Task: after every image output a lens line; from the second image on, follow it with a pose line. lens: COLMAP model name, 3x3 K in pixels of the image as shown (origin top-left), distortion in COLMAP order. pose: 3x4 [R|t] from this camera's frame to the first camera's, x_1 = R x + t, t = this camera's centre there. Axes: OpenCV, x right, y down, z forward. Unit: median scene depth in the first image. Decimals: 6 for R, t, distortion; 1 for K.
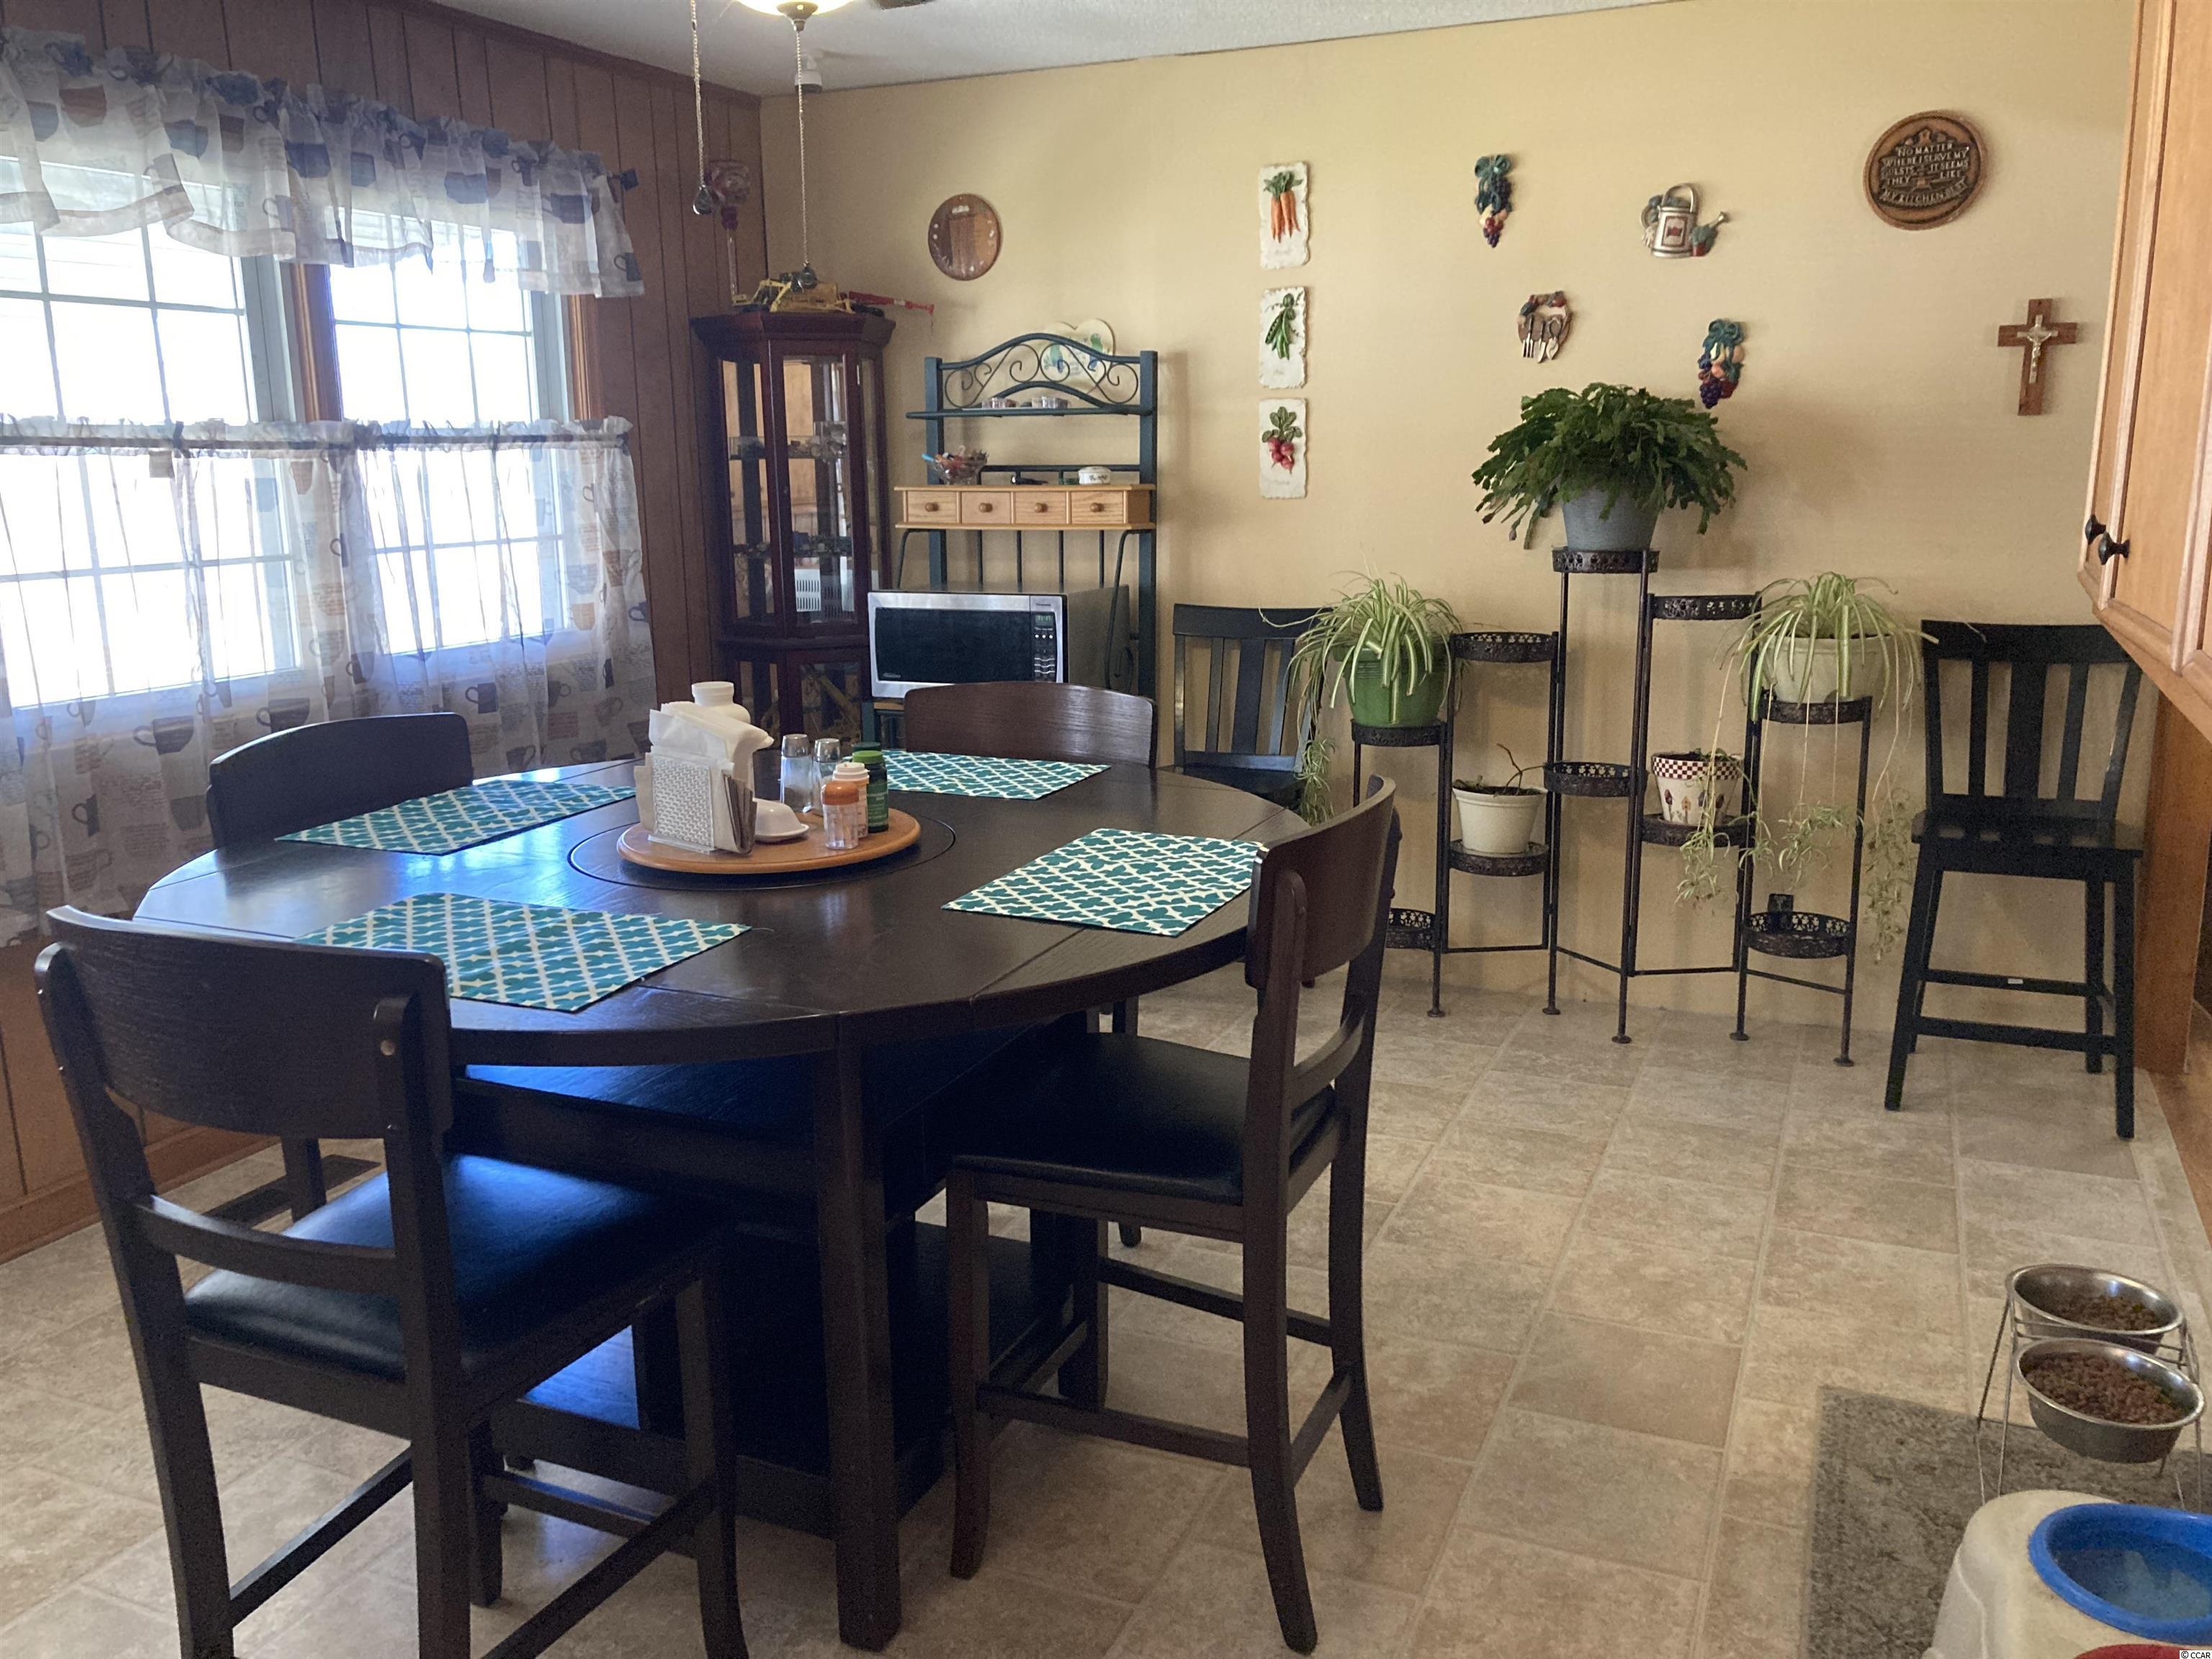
lens RADIAL K [[1811.3, 0, 1109.1], [0, 1811.3, 823.5], [0, 0, 1]] dist [0.034406, -0.014294]
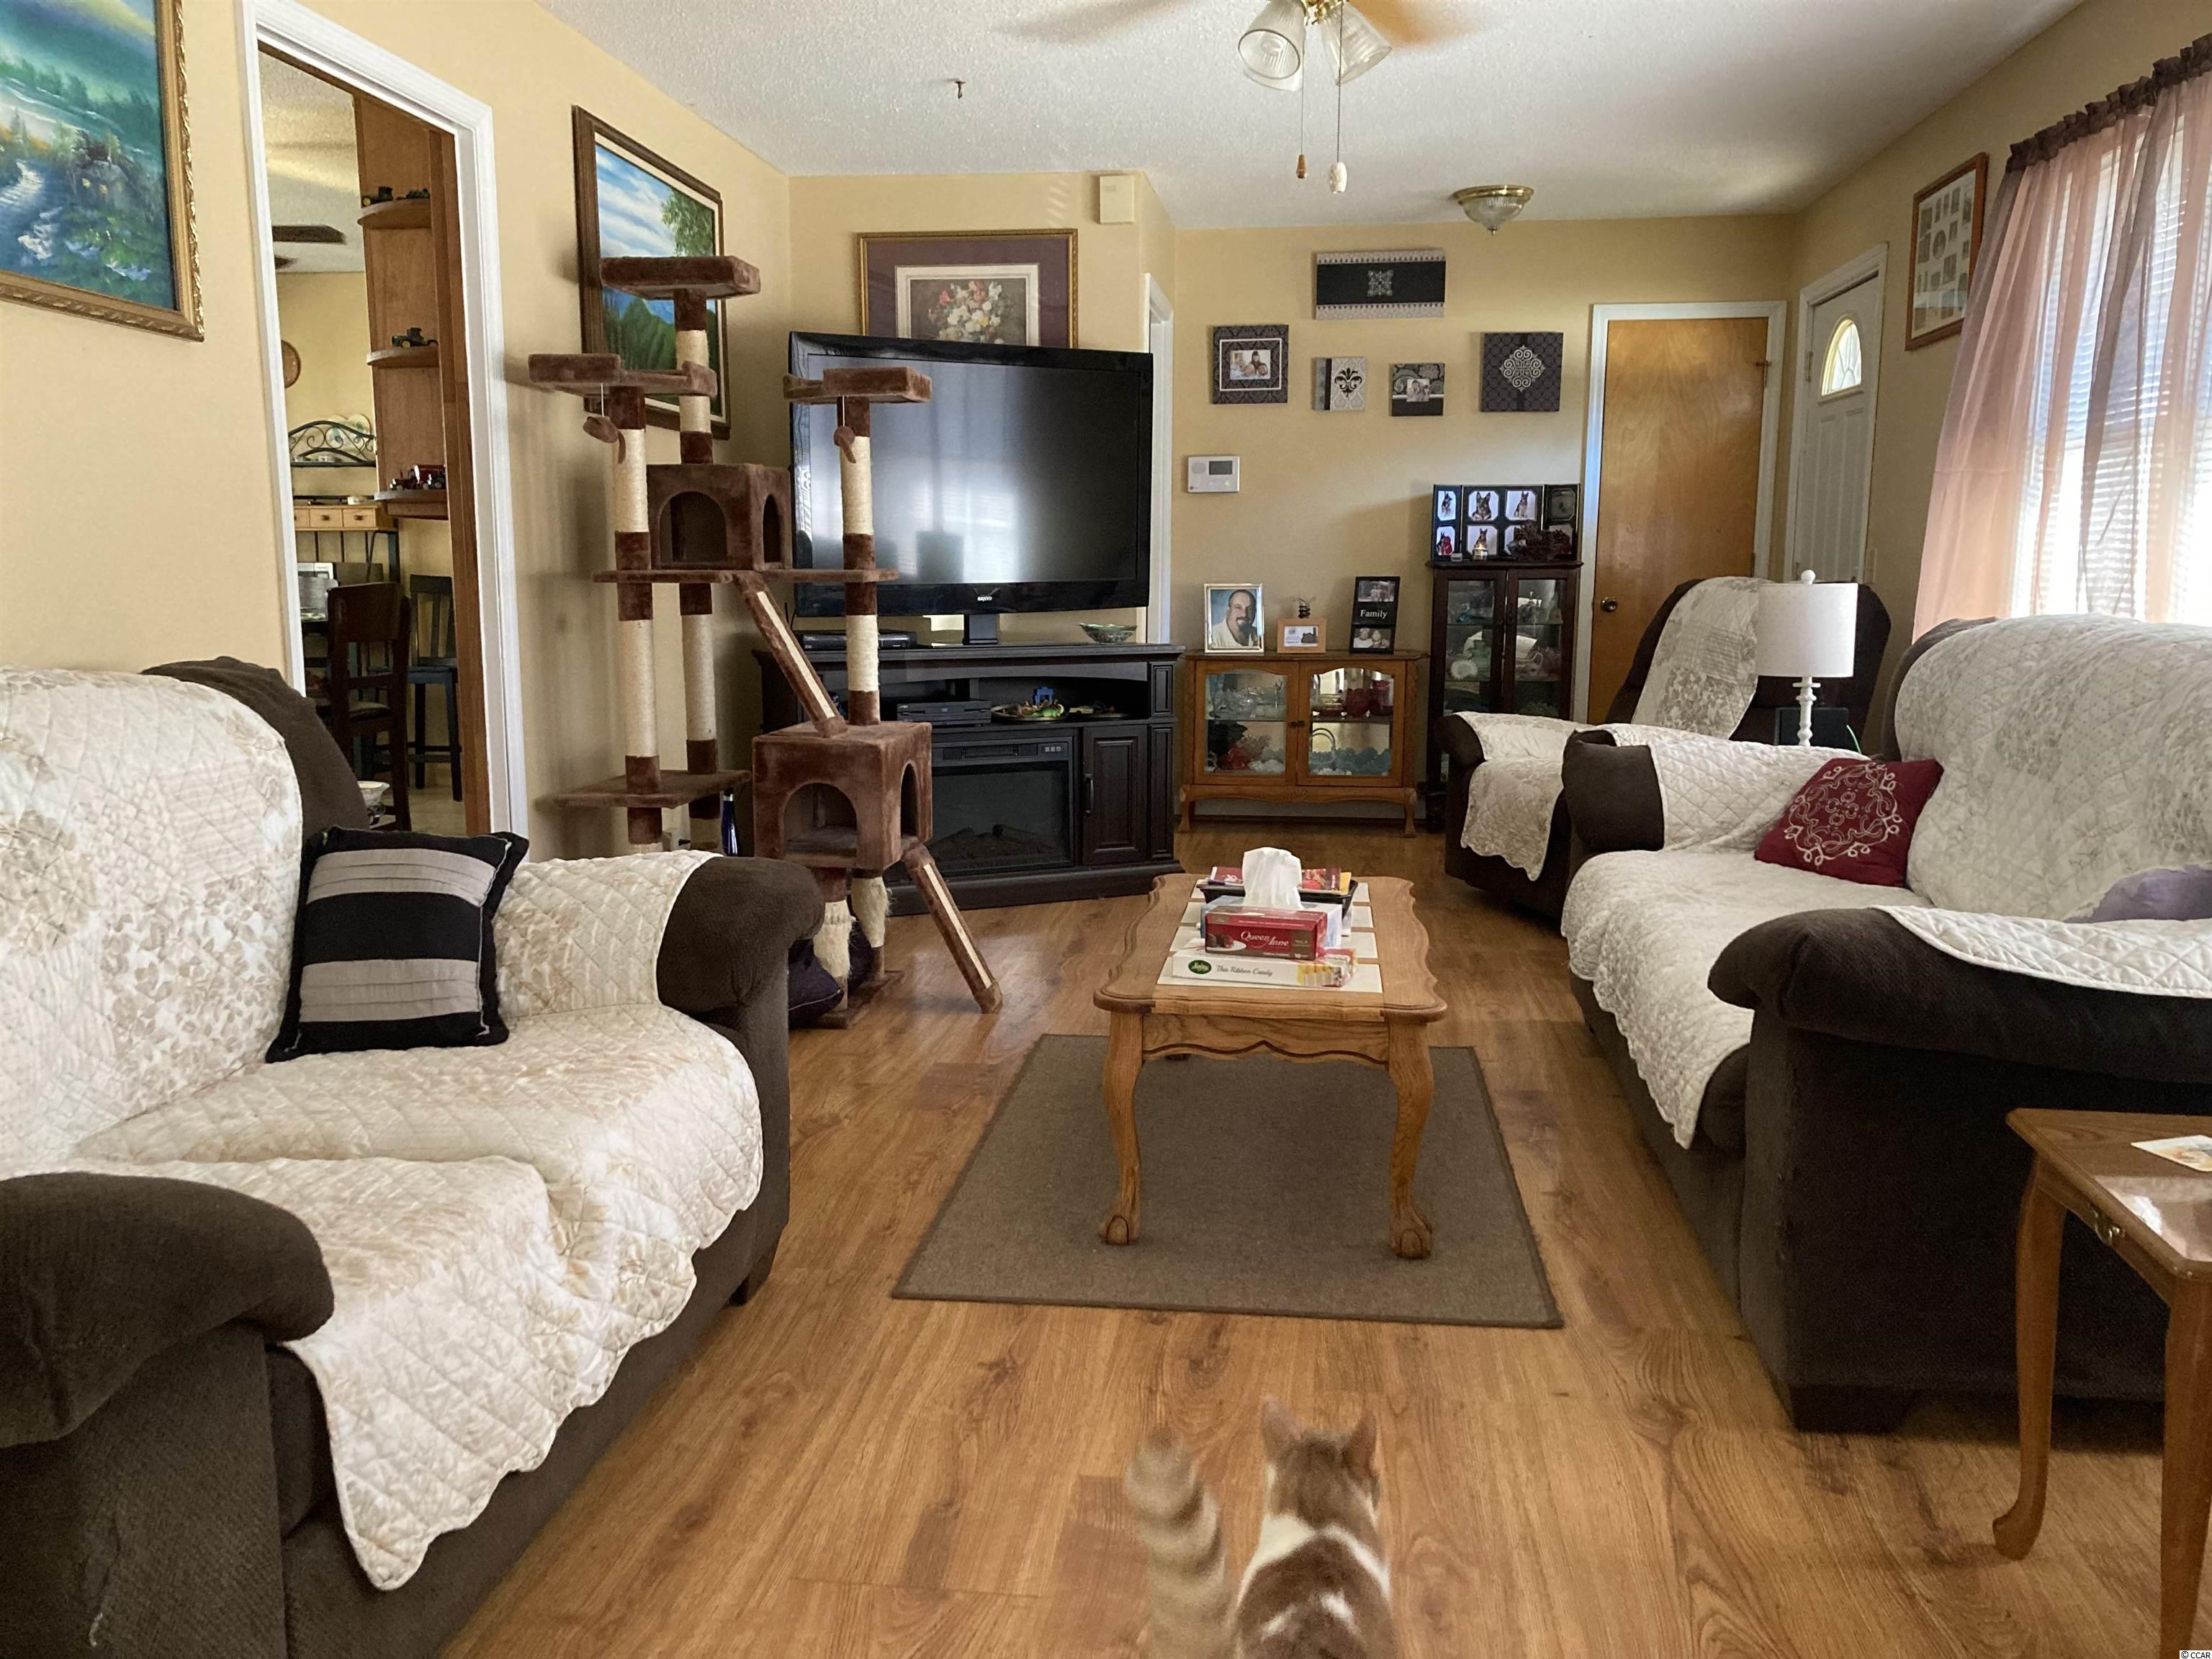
lens RADIAL K [[1811.3, 0, 1105.8], [0, 1811.3, 829.0], [0, 0, 1]] dist [0.034406, -0.014294]
pose [[0.961570, -0.028120, 0.273118, 0.241054], [0.044275, 0.997604, -0.053166, 0.308934], [-0.270968, 0.063215, 0.960510, -1.076452]]
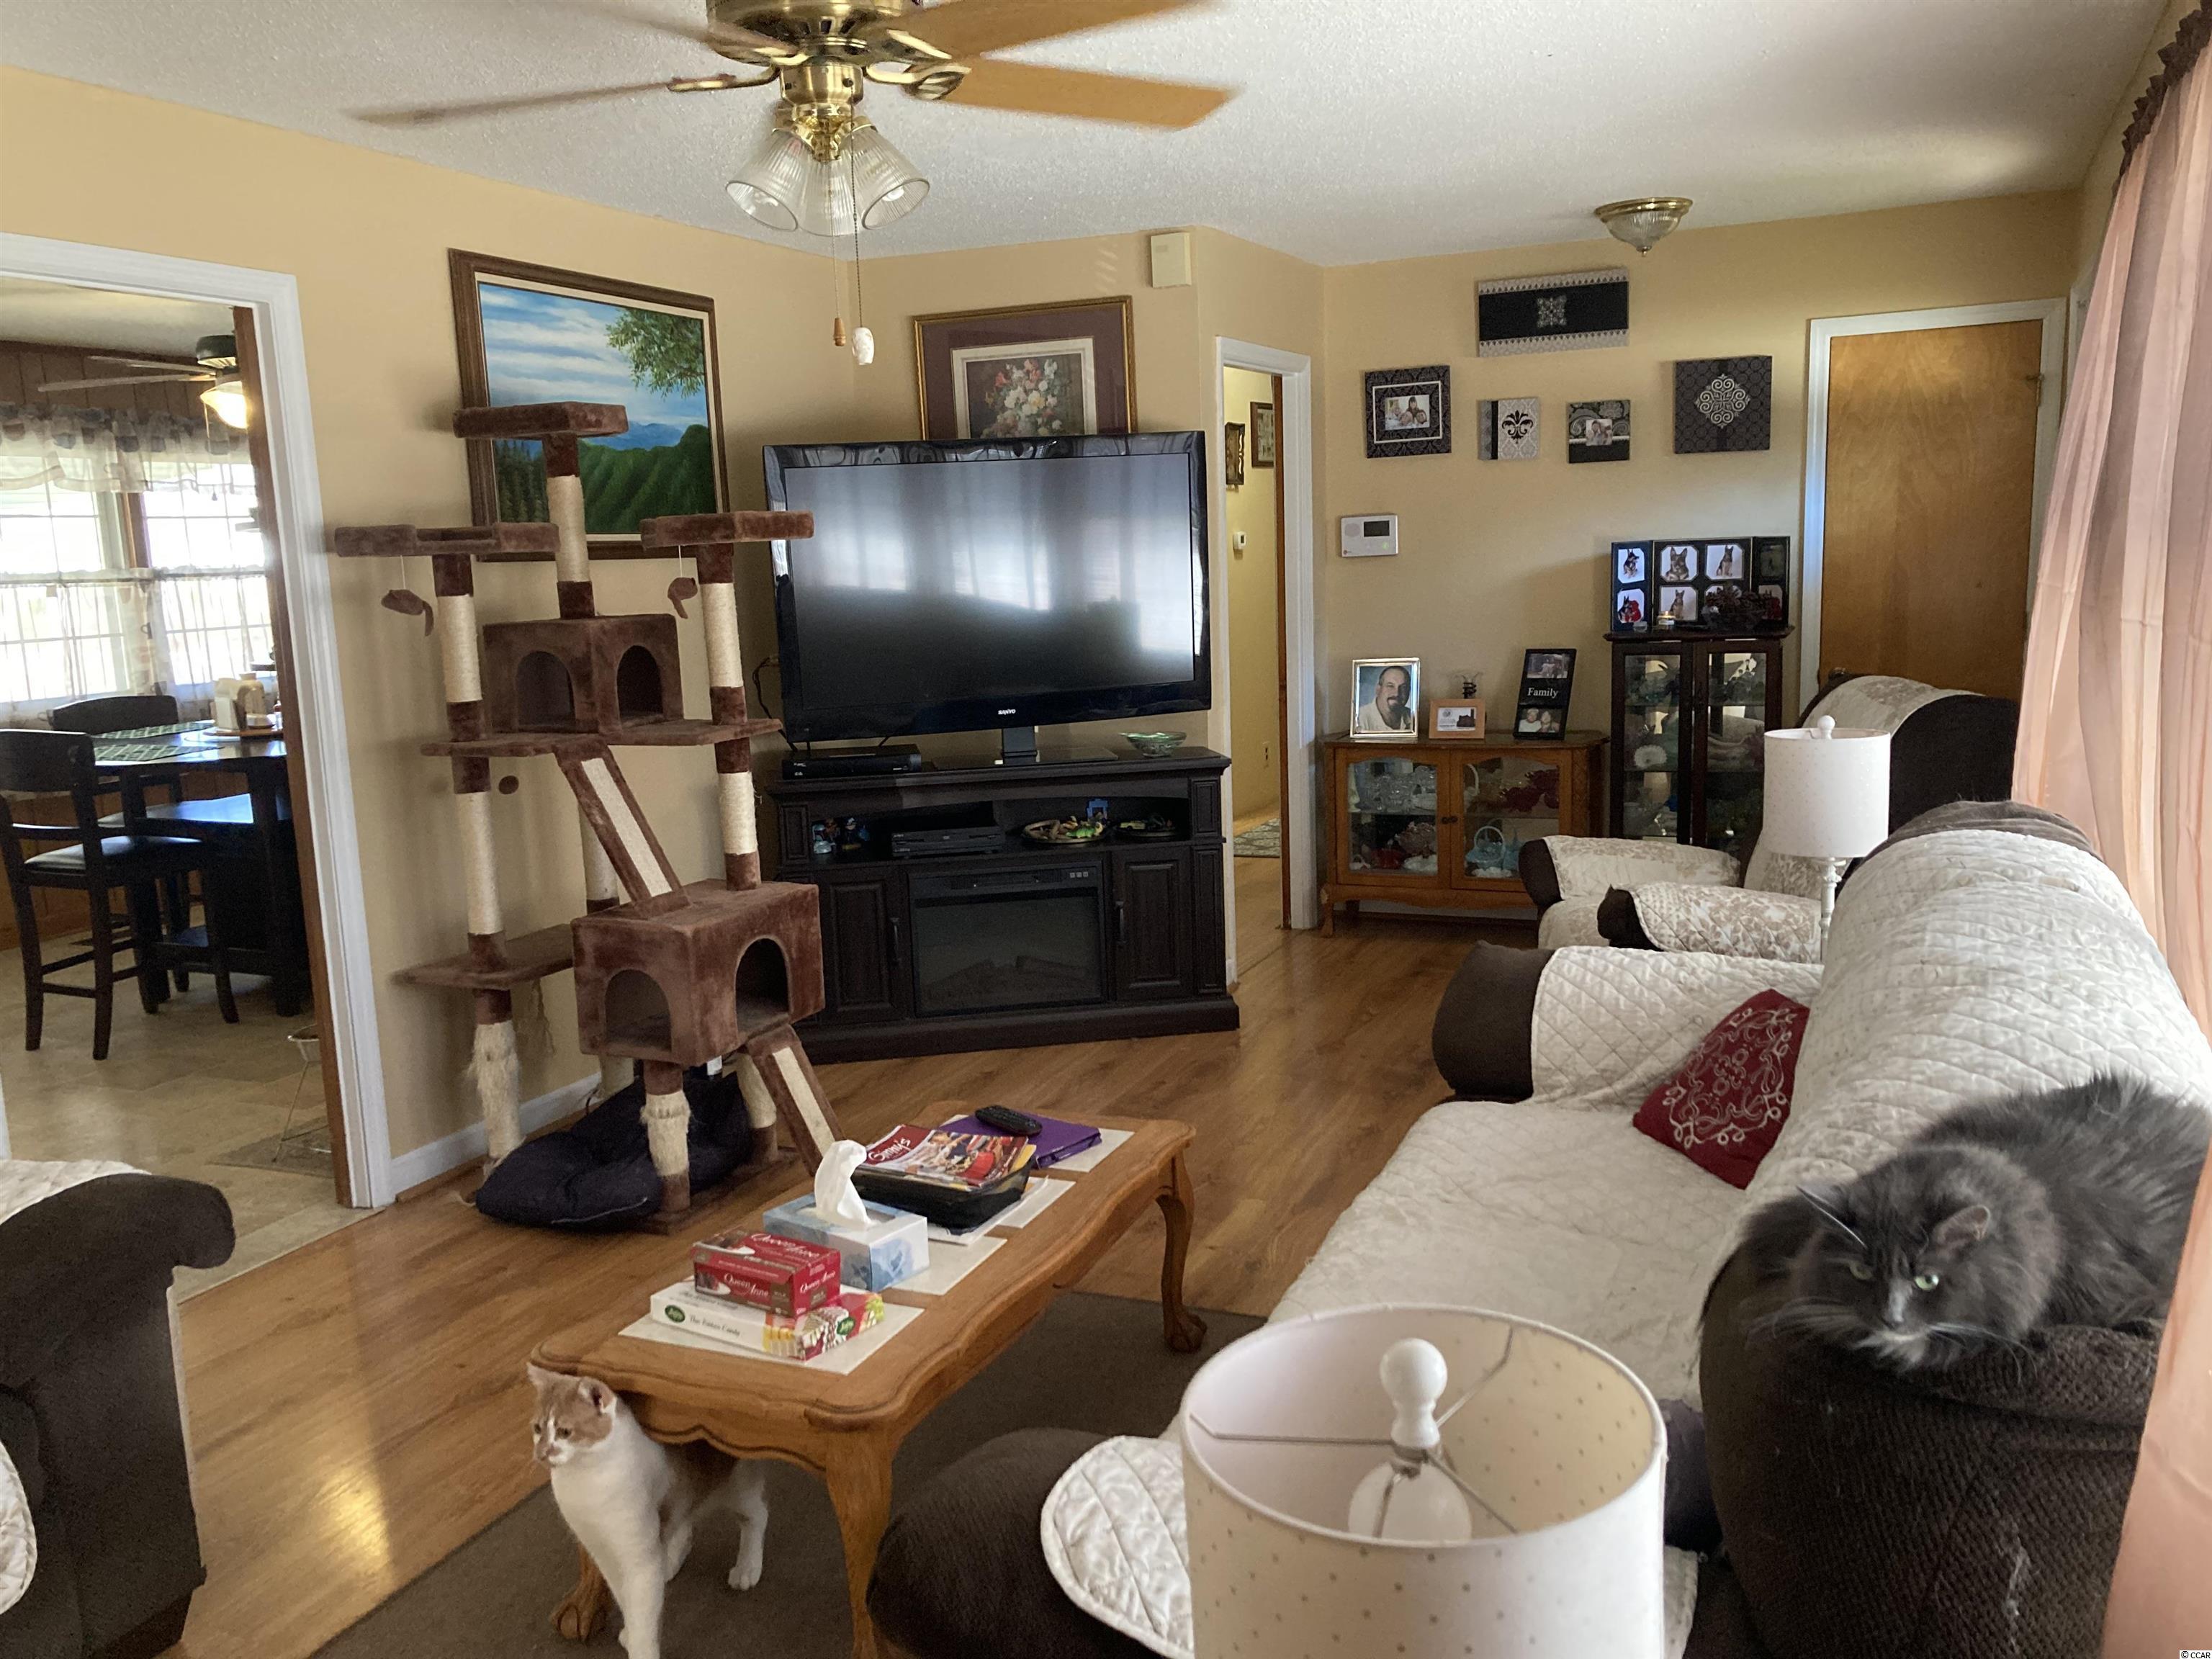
lens RADIAL K [[1811.3, 0, 1109.2], [0, 1811.3, 835.5], [0, 0, 1]] dist [0.034406, -0.014294]
pose [[0.999685, -0.023890, -0.007665, 0.649111], [0.023512, 0.998660, -0.046094, 0.193191], [0.008756, 0.045899, 0.998908, -0.994436]]
